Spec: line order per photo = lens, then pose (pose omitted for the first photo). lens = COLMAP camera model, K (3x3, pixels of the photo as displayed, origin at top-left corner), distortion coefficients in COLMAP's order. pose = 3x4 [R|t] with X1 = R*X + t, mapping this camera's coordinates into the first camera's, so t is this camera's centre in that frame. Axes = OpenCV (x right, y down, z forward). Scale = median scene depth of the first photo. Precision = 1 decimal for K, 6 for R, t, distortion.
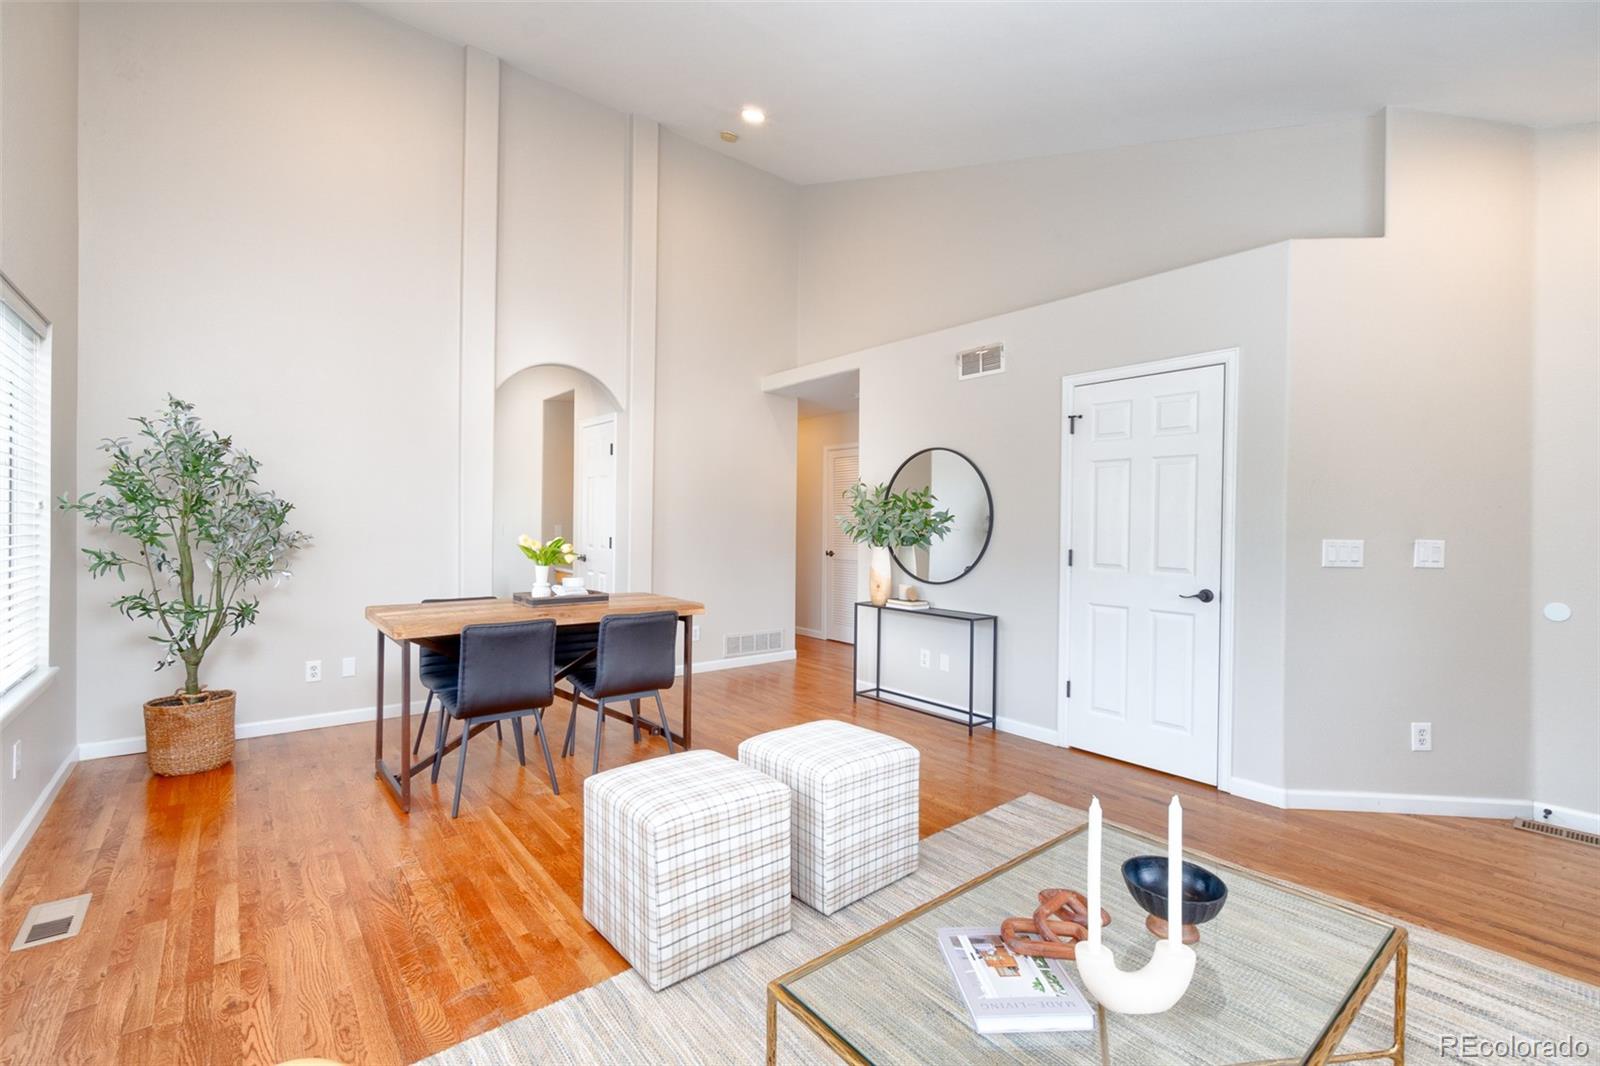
lens RADIAL K [[696.6, 0, 791.0], [0, 696.6, 522.7], [0, 0, 1]] dist [0.000410, 0.000050]
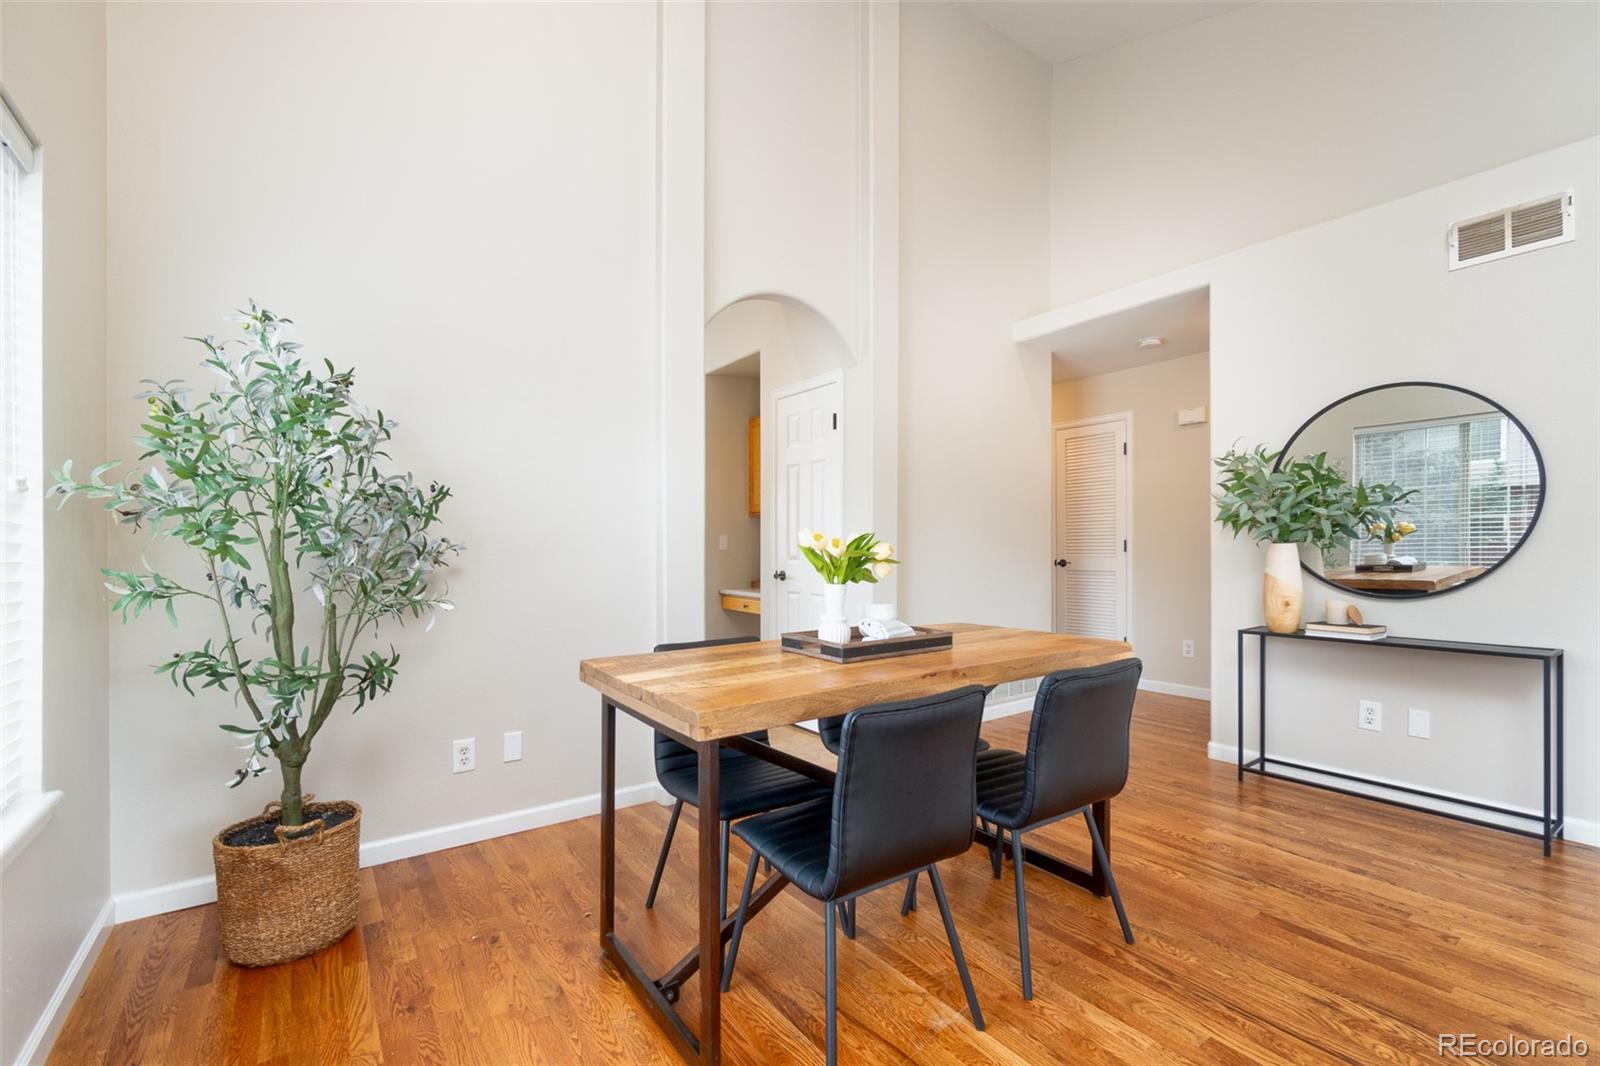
lens RADIAL K [[708.6, 0, 803.5], [0, 708.6, 523.1], [0, 0, 1]] dist [-0.001047, -0.000050]
pose [[0.997524, -0.030460, -0.063395, -0.389709], [0.028826, 0.999232, -0.026536, 0.028303], [0.064155, 0.024642, 0.997636, 0.432370]]
